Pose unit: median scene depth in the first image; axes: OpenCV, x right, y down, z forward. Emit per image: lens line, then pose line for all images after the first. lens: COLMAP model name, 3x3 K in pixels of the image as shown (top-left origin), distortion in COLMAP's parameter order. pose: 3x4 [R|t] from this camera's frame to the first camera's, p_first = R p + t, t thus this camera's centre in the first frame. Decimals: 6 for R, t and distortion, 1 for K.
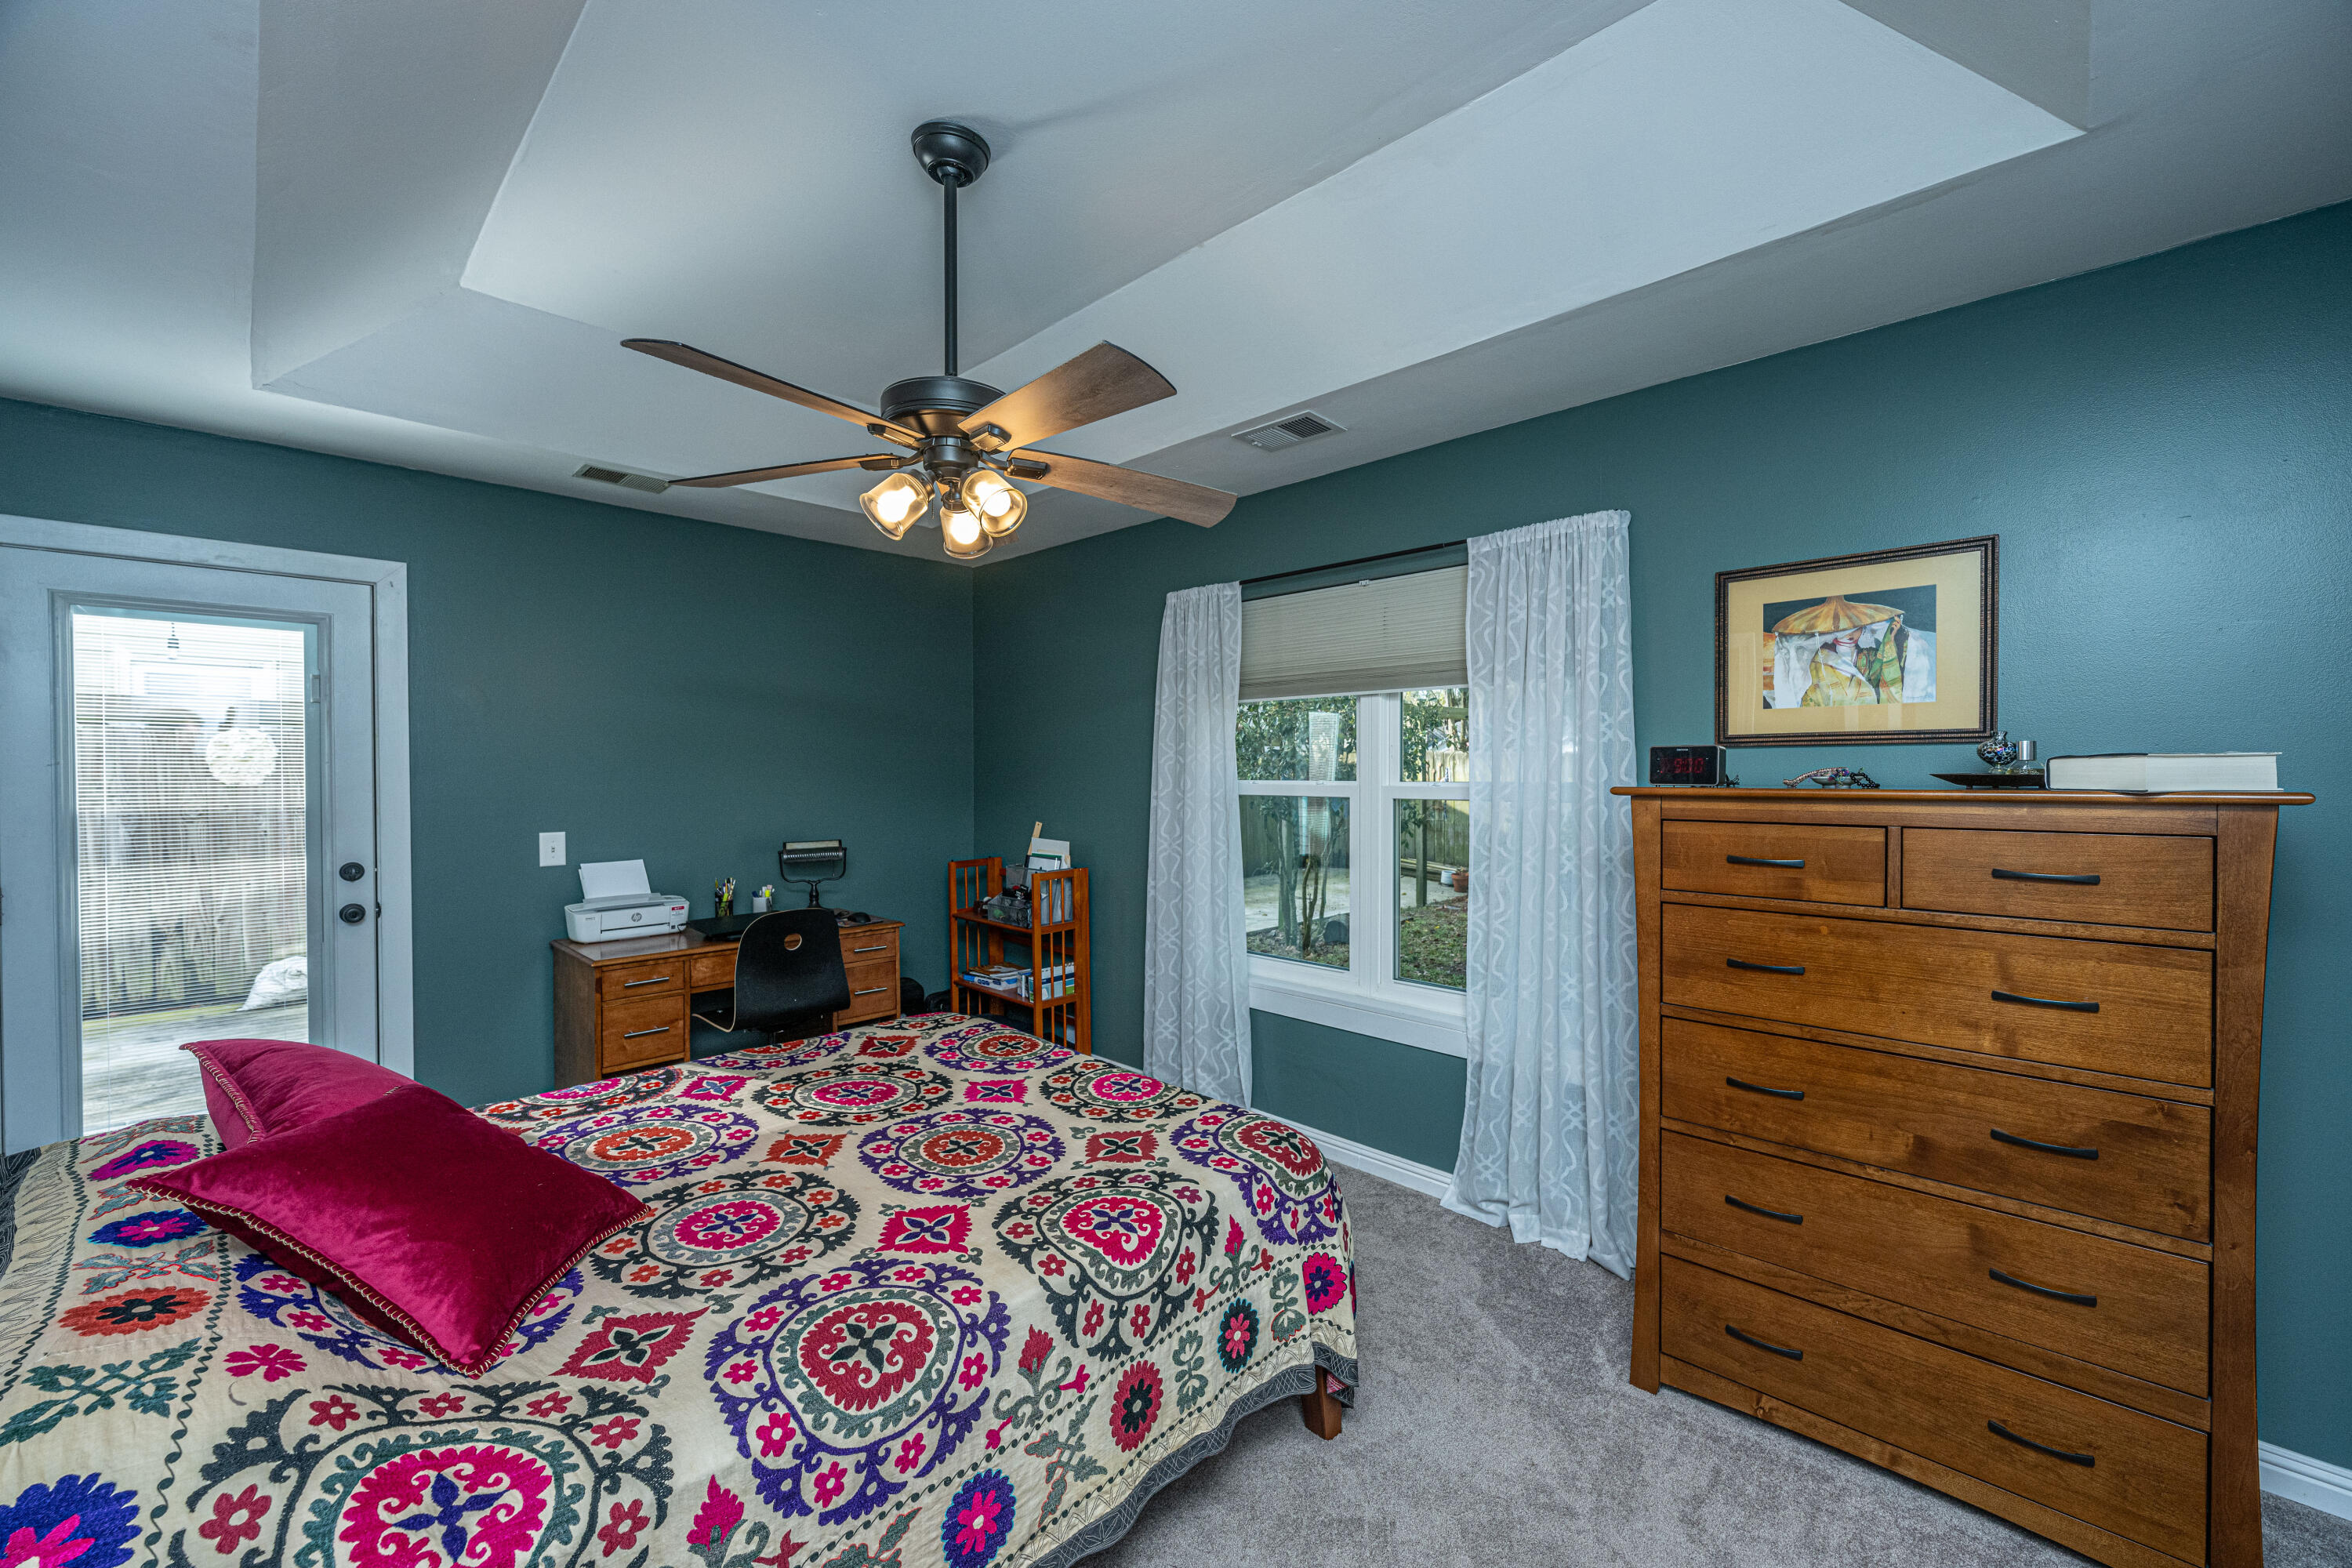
lens RADIAL K [[926.3, 0, 1183.2], [0, 926.3, 775.6], [0, 0, 1]] dist [-0.001914, 0.000607]
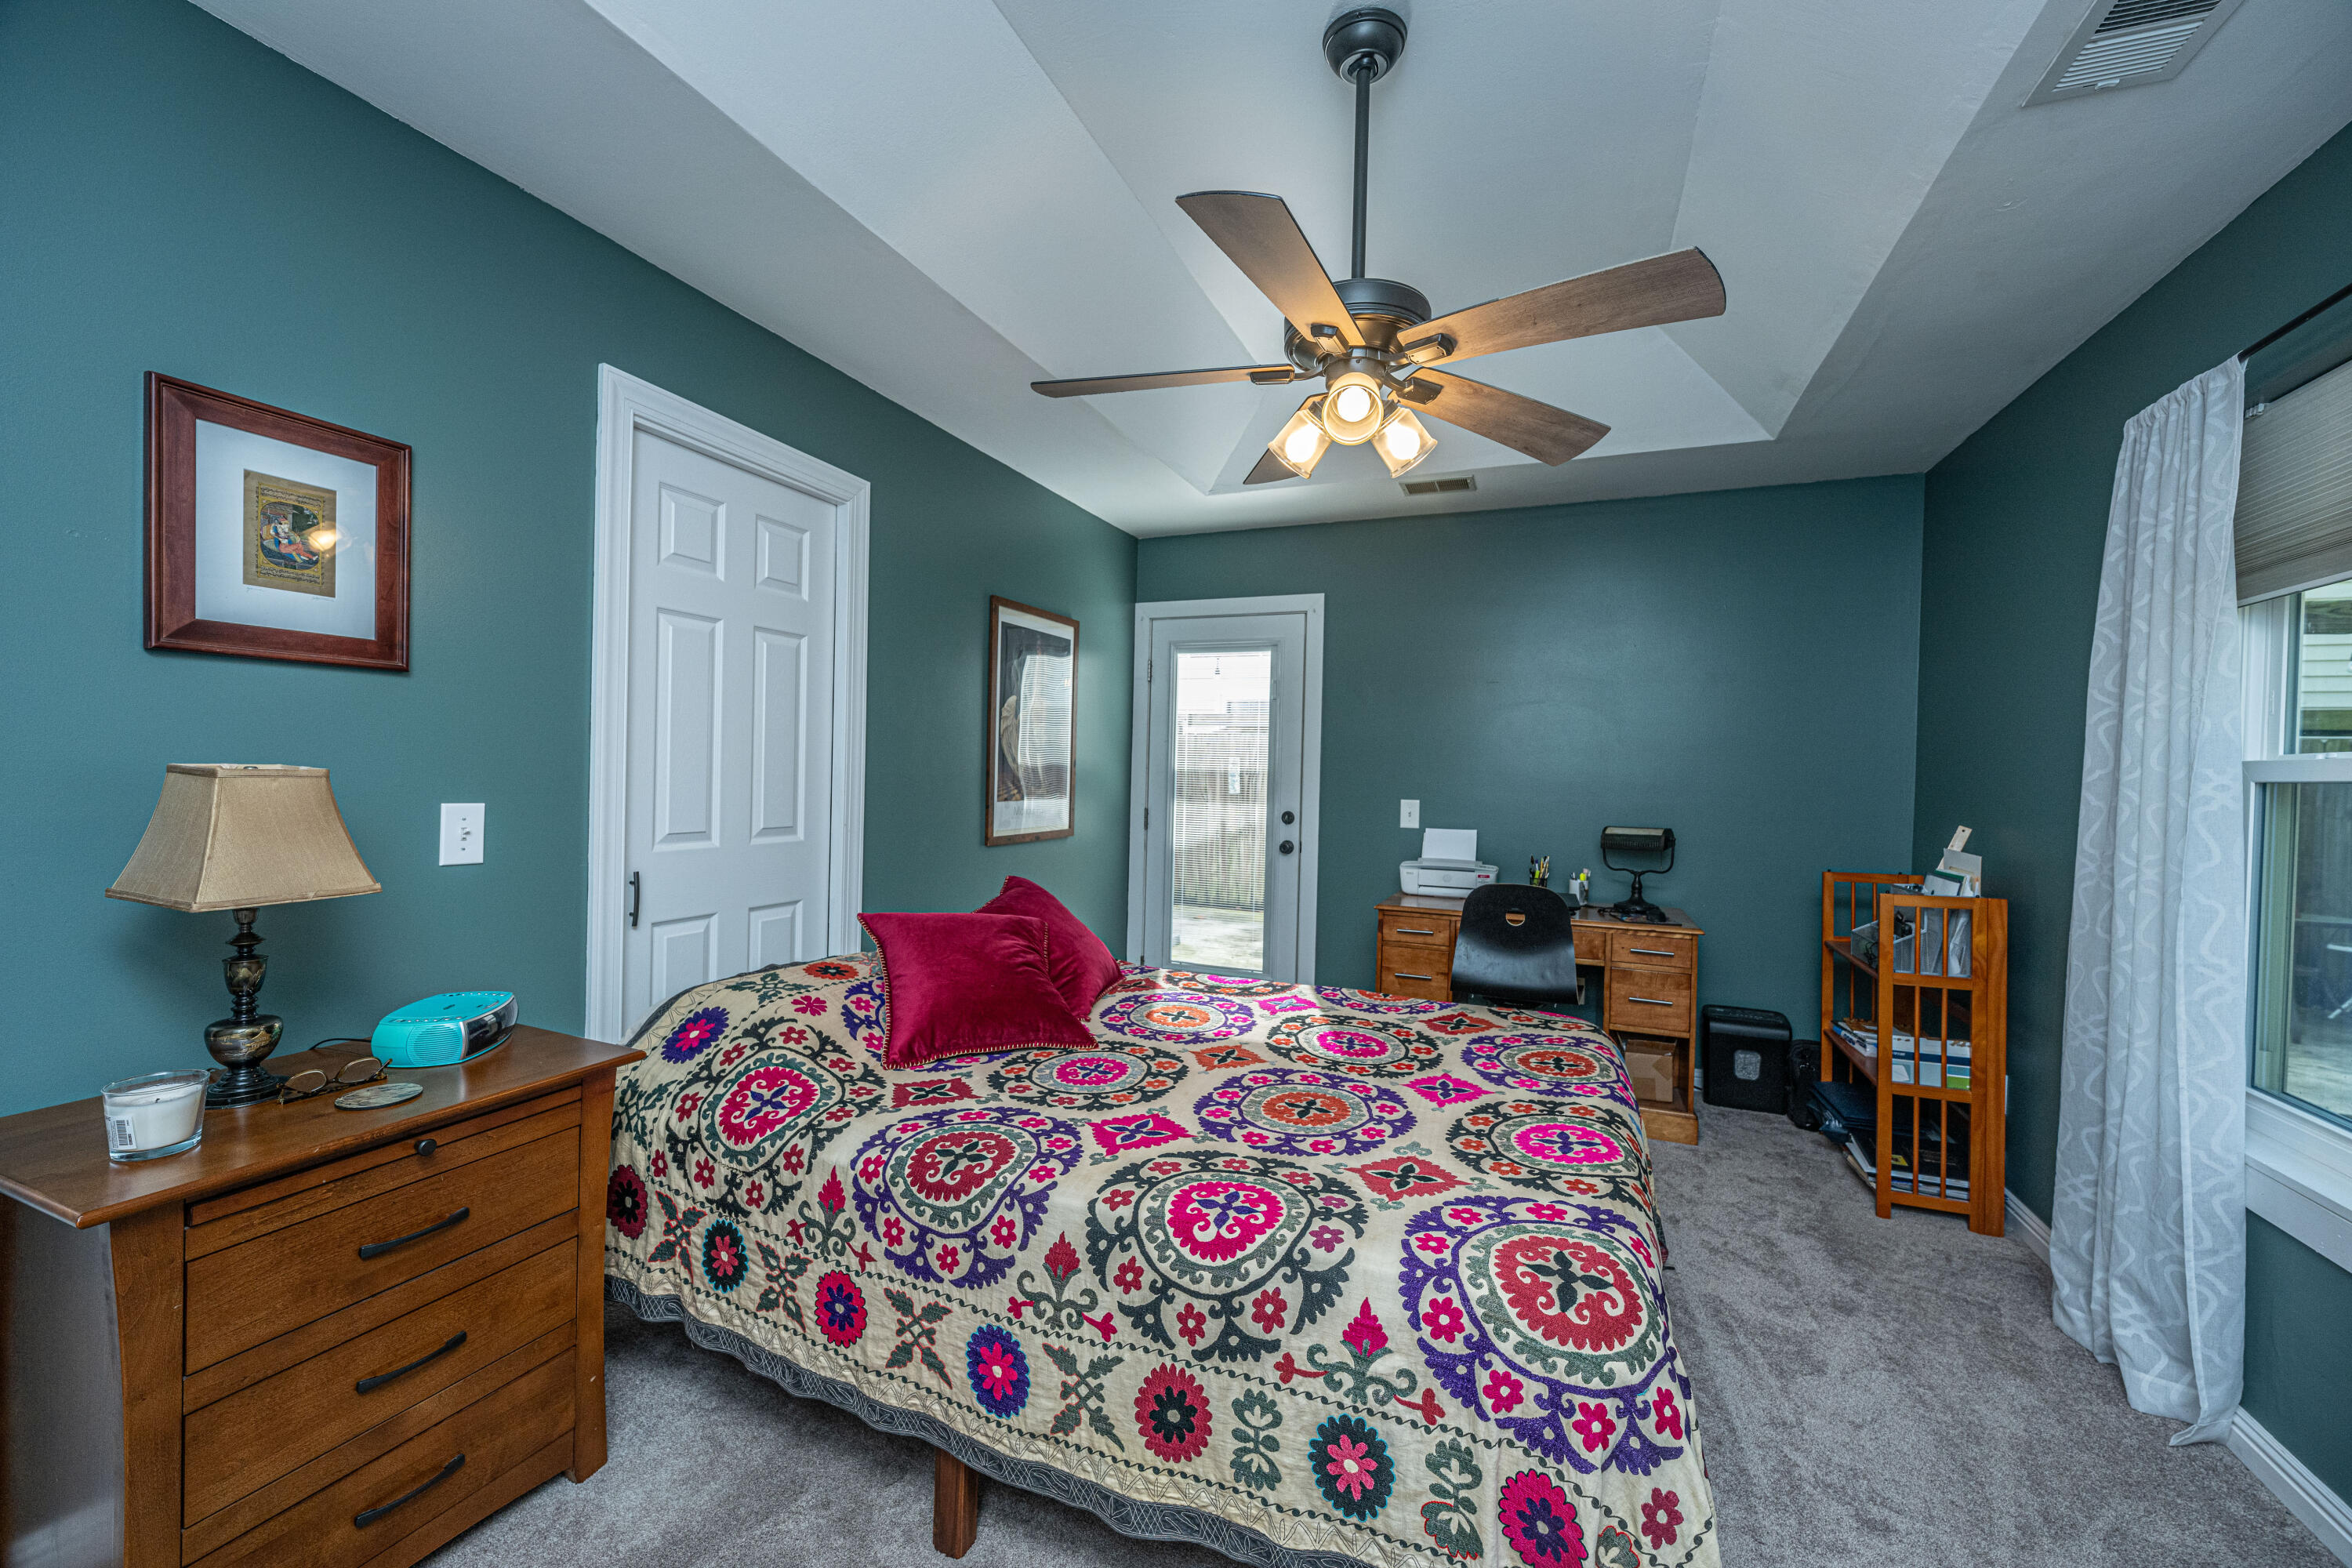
lens RADIAL K [[926.3, 0, 1183.3], [0, 926.3, 779.8], [0, 0, 1]] dist [-0.001914, 0.000607]
pose [[0.375409, 0.018635, -0.926672, 0.590543], [-0.031958, 0.999464, 0.007152, 0.068890], [0.926308, 0.026930, 0.375803, 0.536985]]
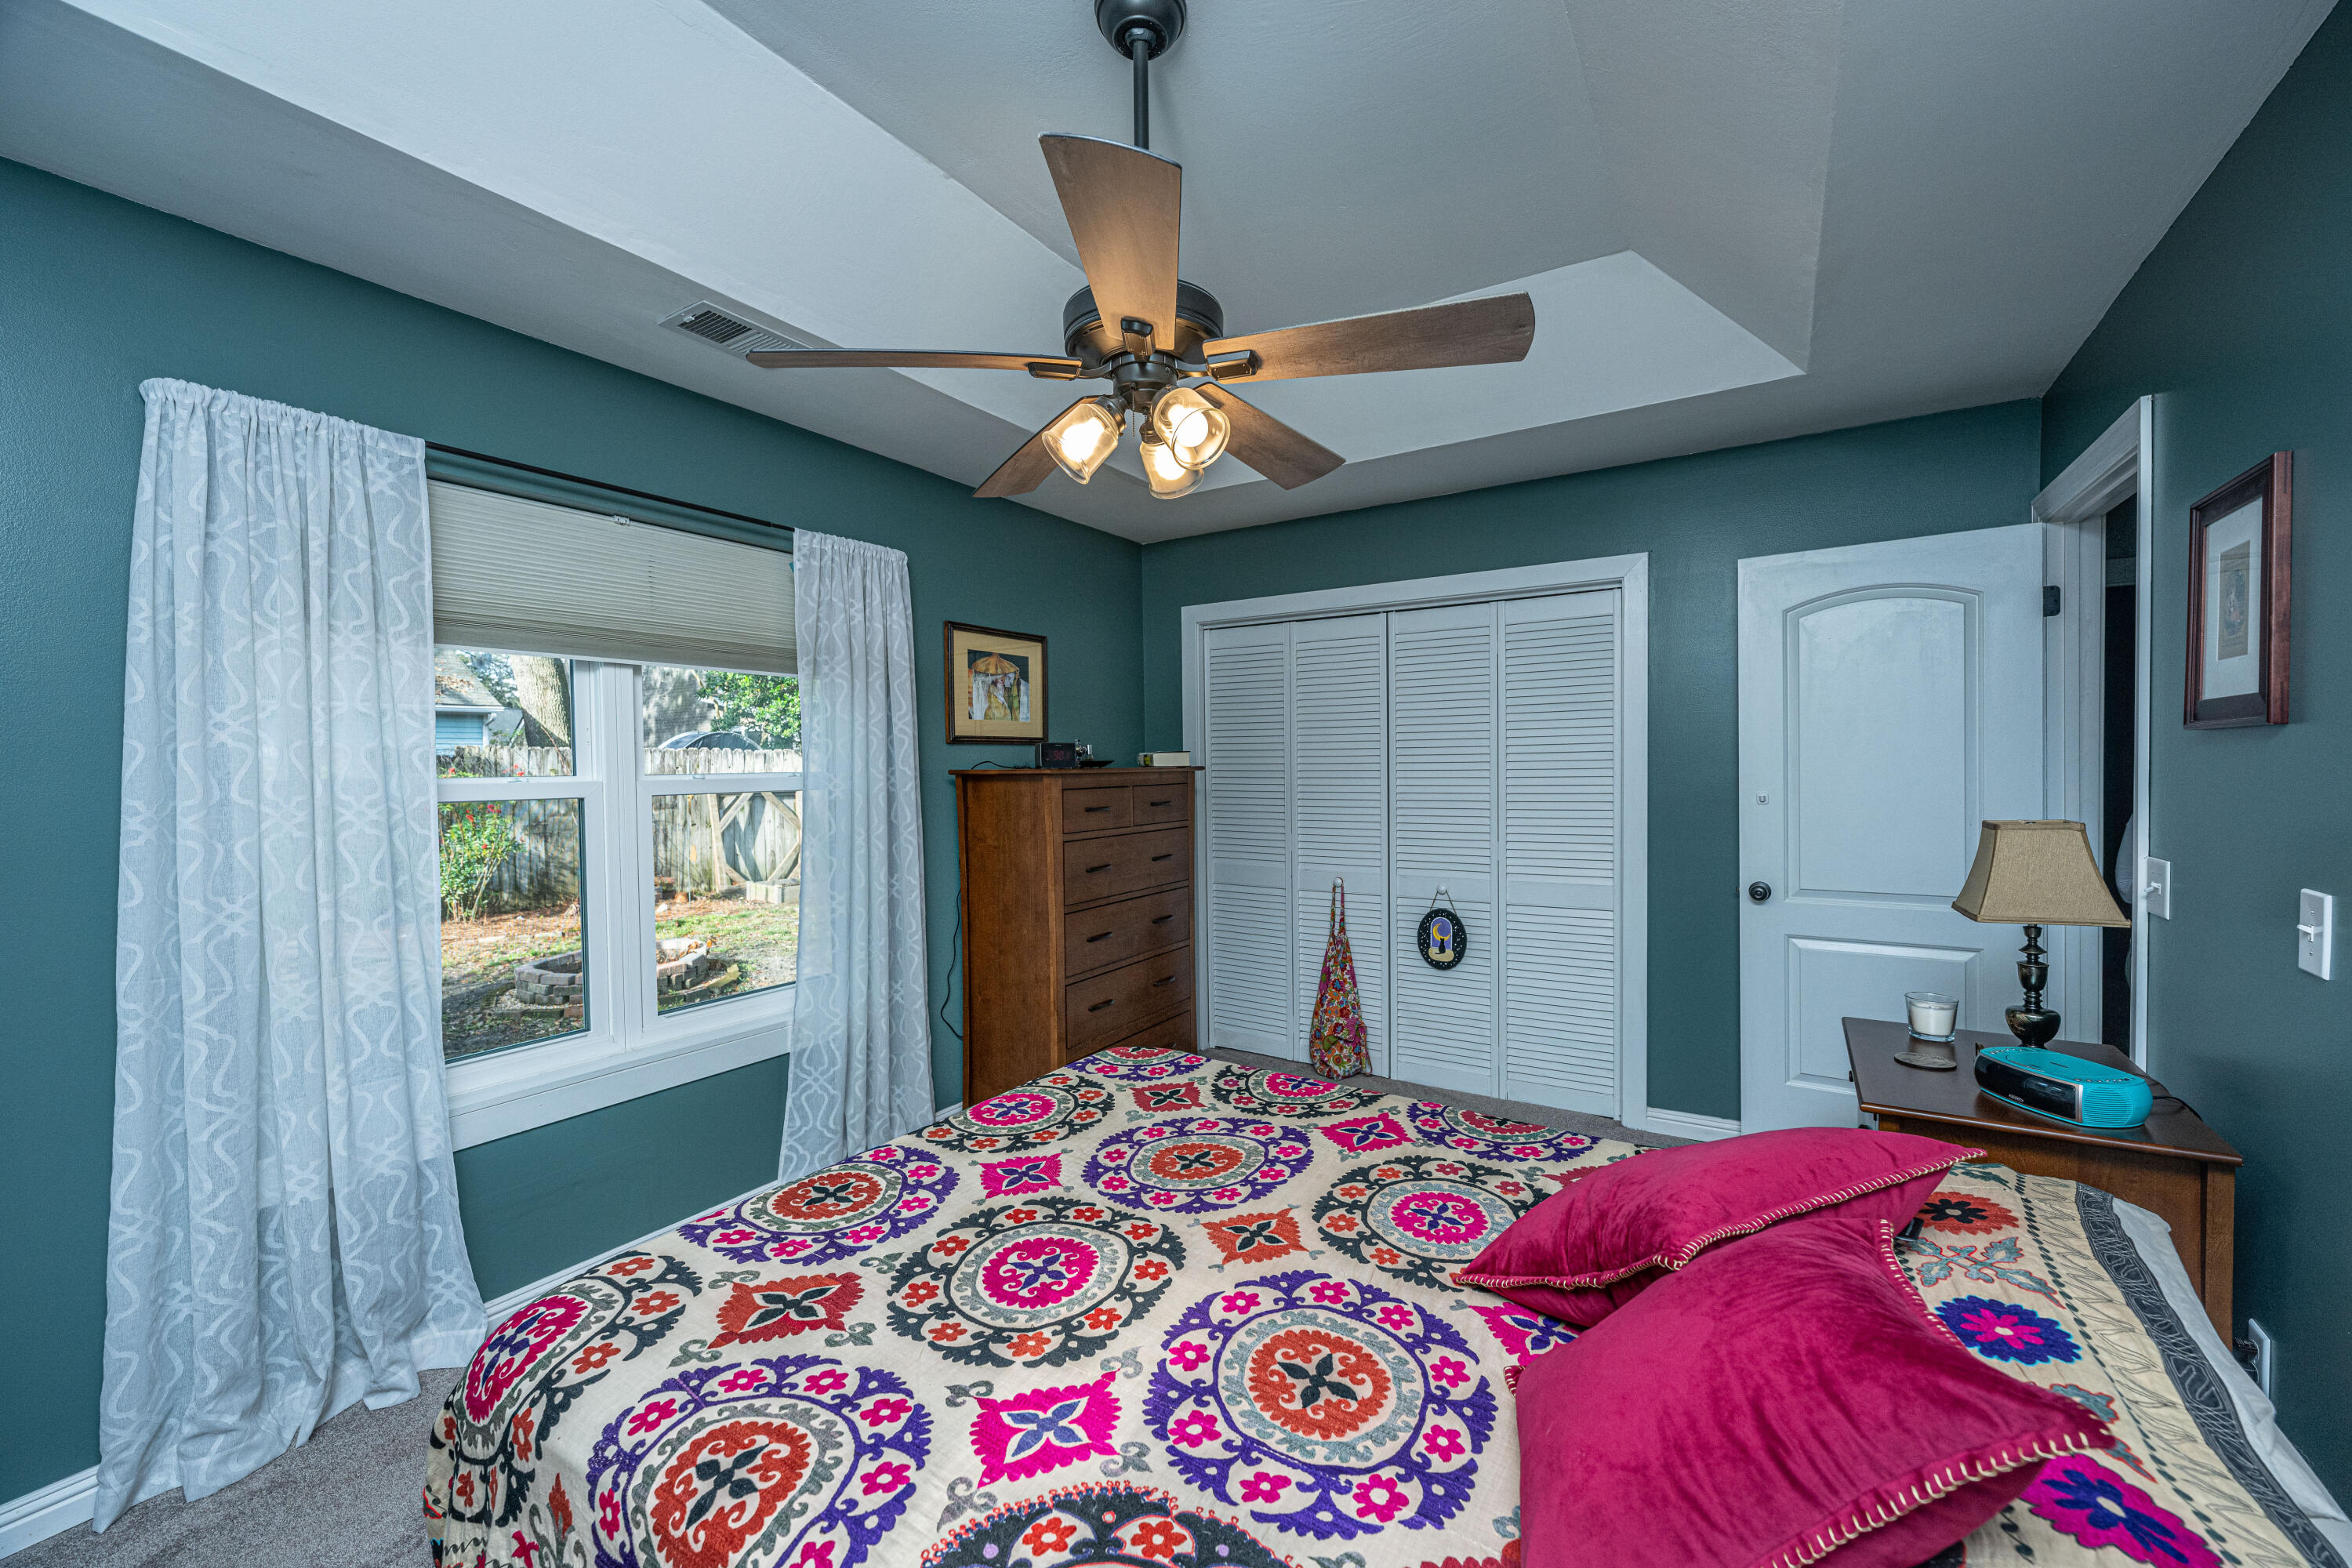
lens RADIAL K [[926.3, 0, 1186.5], [0, 926.3, 781.8], [0, 0, 1]] dist [-0.001914, 0.000607]
pose [[-0.205277, -0.015503, 0.978581, -1.157537], [0.018673, 0.999630, 0.019753, 0.008247], [-0.978526, 0.022328, -0.204912, 1.218840]]
